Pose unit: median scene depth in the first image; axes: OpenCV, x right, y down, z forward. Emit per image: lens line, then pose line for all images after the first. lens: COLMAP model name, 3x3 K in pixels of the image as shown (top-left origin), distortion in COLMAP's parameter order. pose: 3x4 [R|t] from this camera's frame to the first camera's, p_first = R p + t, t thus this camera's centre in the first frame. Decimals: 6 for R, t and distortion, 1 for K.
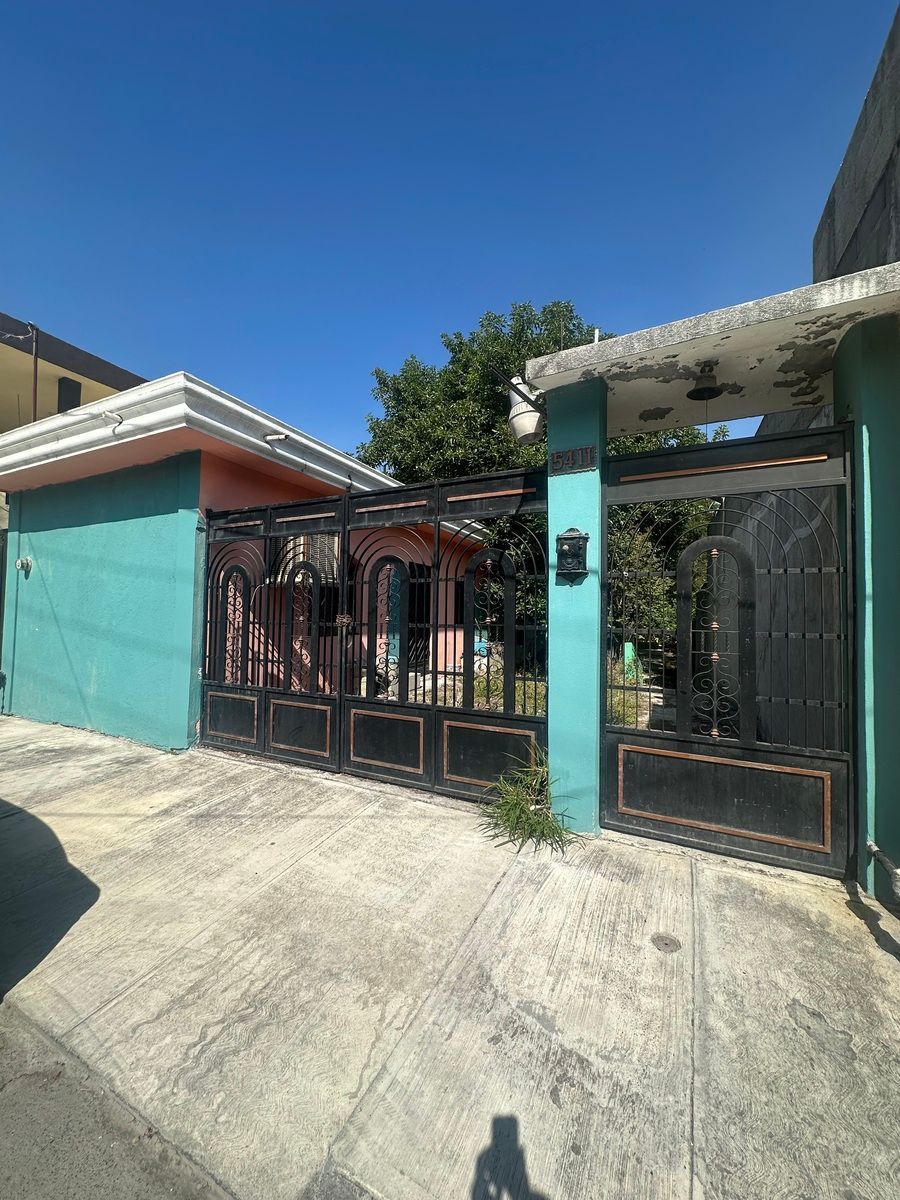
lens RADIAL K [[479.5, 0, 453.2], [0, 479.5, 598.2], [0, 0, 1]] dist [-0.000447, 0.001007]
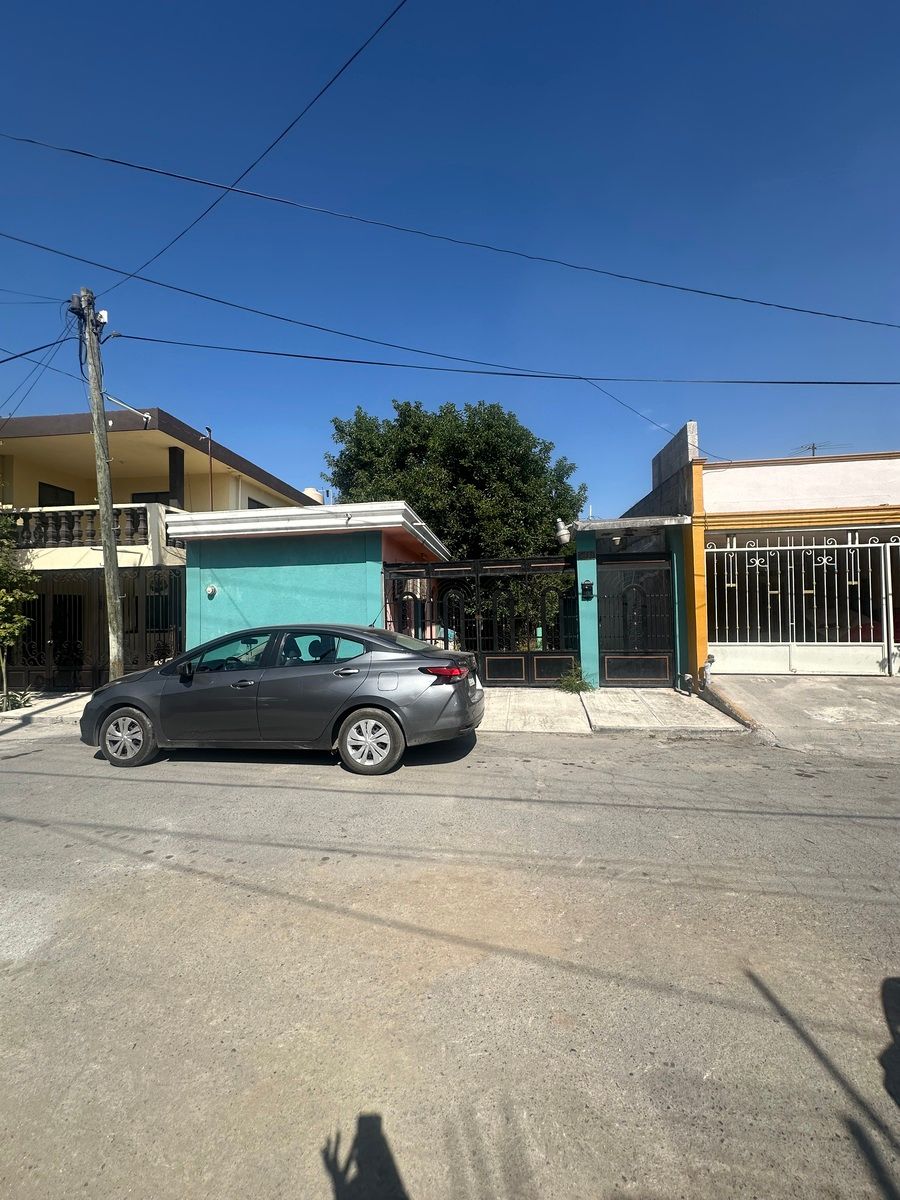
lens RADIAL K [[479.5, 0, 451.8], [0, 479.5, 595.0], [0, 0, 1]] dist [-0.000447, 0.001007]
pose [[0.952000, -0.025744, 0.305013, -1.310758], [0.024467, 0.999669, 0.008012, -0.099555], [-0.305118, -0.000164, 0.952315, -1.363245]]
